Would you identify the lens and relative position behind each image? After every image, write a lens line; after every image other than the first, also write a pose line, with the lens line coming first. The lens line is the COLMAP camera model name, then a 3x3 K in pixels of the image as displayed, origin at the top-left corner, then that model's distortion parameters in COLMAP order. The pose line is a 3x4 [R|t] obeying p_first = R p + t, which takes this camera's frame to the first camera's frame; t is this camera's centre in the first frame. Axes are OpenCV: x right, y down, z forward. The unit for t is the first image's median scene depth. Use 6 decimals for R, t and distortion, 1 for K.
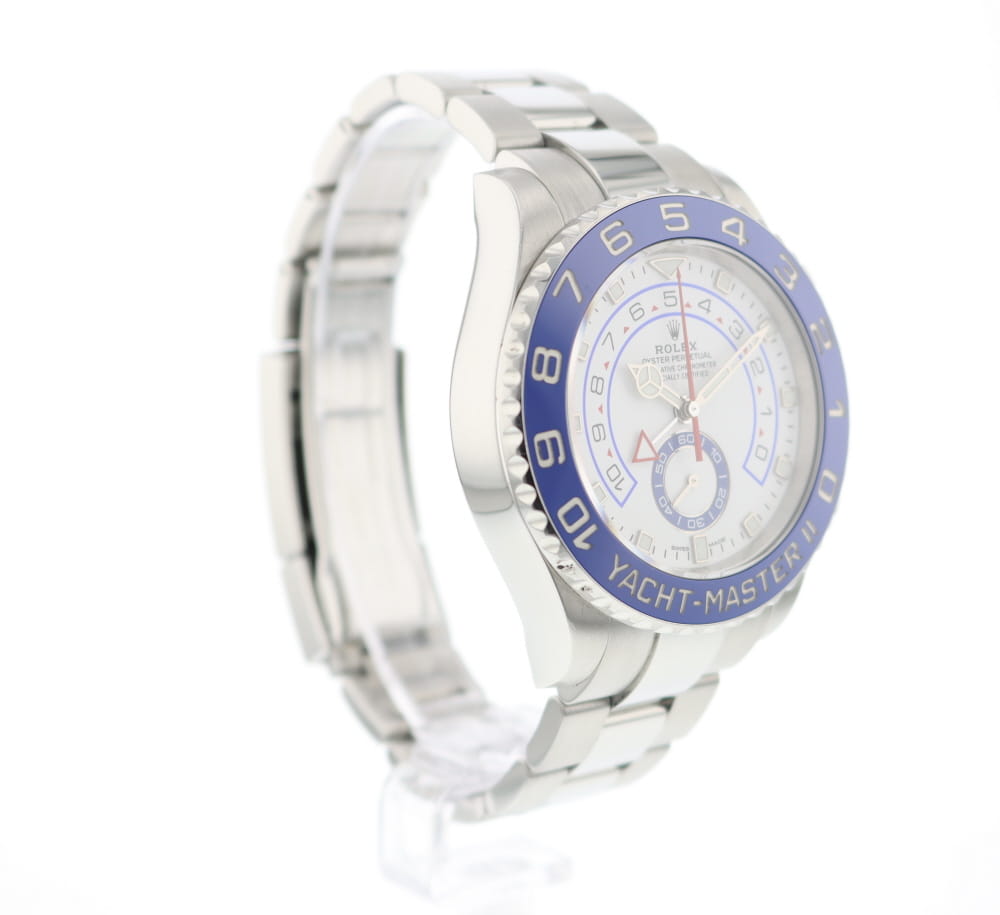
lens RADIAL K [[1803.0, 0, 502.2], [0, 1803.0, 456.7], [0, 0, 1]] dist [0.026830, 0.000000]
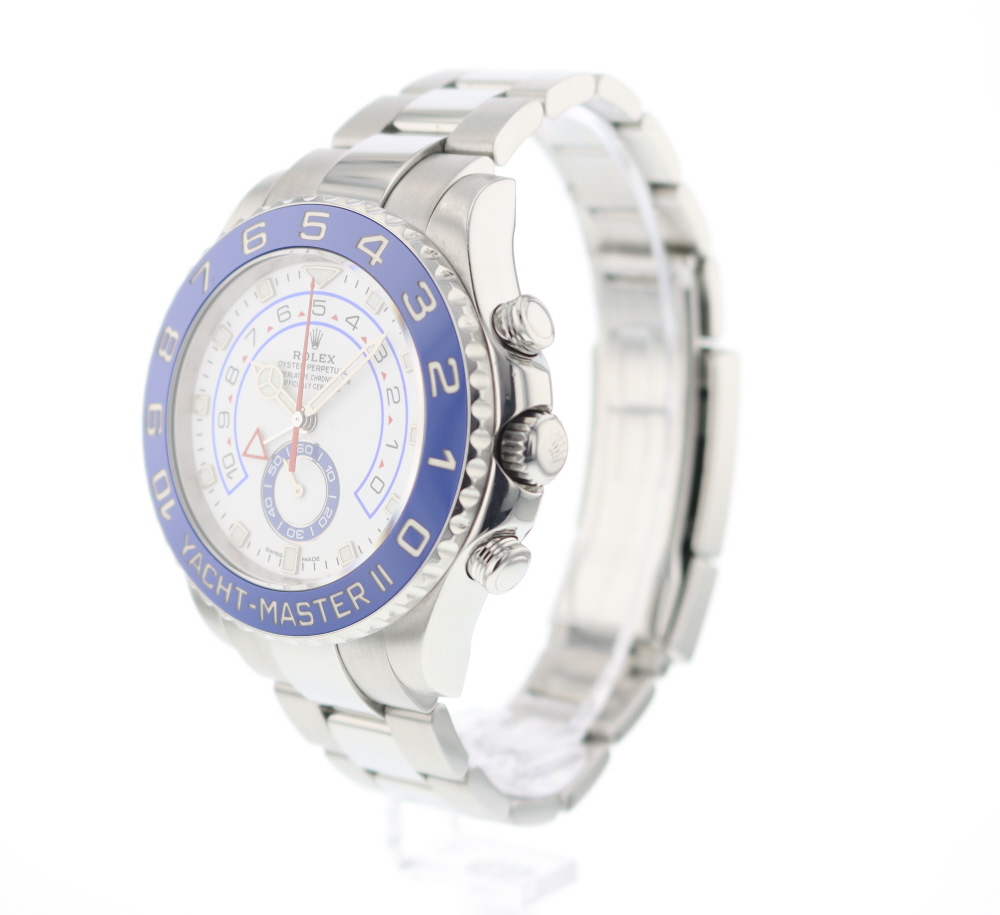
lens RADIAL K [[1803.0, 0, 502.2], [0, 1803.0, 458.2], [0, 0, 1]] dist [0.026830, 0.000000]
pose [[0.532144, 0.219590, -0.817682, 0.985263], [-0.201076, 0.970927, 0.129884, -0.157686], [0.822430, 0.095299, 0.560827, 0.538758]]
